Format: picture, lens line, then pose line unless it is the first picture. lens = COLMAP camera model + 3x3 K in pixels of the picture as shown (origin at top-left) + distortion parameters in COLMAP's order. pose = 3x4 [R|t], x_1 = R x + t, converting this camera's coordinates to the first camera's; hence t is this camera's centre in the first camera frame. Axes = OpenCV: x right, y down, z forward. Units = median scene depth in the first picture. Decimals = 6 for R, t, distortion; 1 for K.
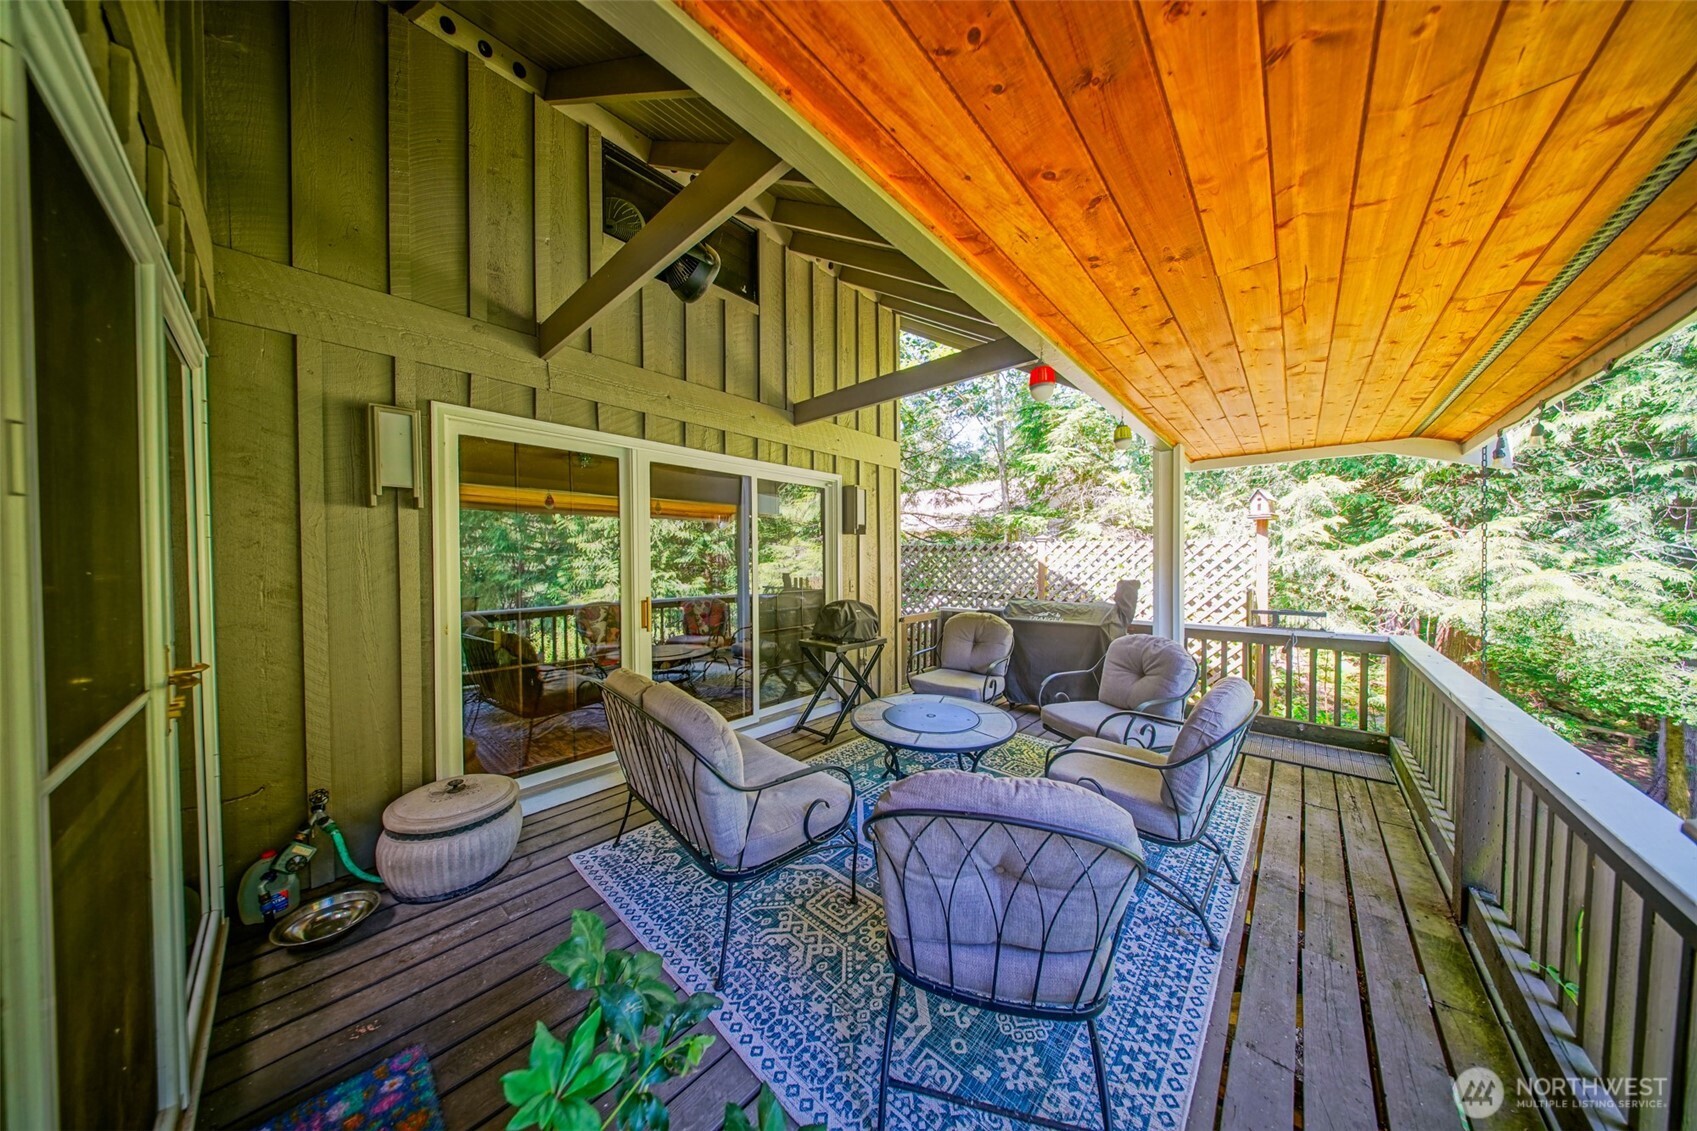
lens RADIAL K [[498.8, 0, 848.5], [0, 498.8, 565.5], [0, 0, 1]] dist [-0.000097, 0.000007]
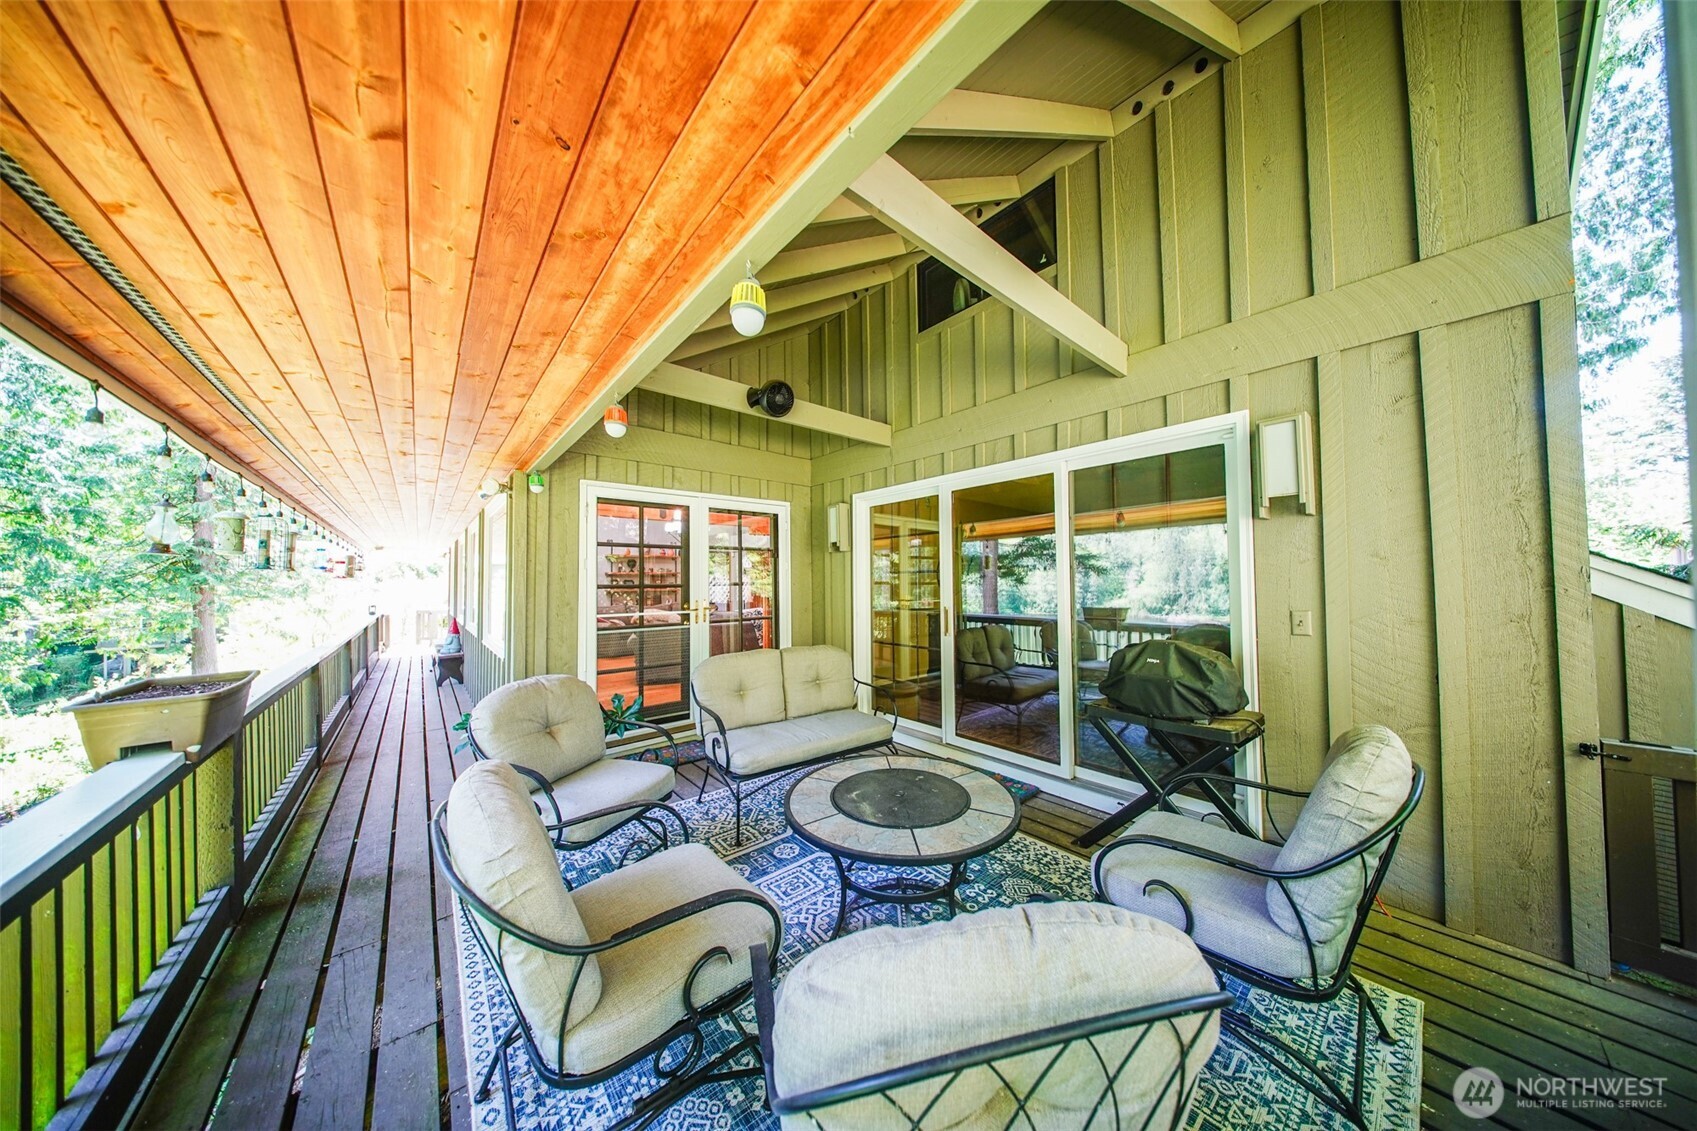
lens RADIAL K [[498.8, 0, 848.5], [0, 498.8, 565.5], [0, 0, 1]] dist [-0.000097, 0.000007]
pose [[-0.108561, 0.000043, -0.994090, 0.655800], [-0.011324, 0.999935, 0.001280, -0.023842], [0.994025, 0.011396, -0.108553, 0.743345]]
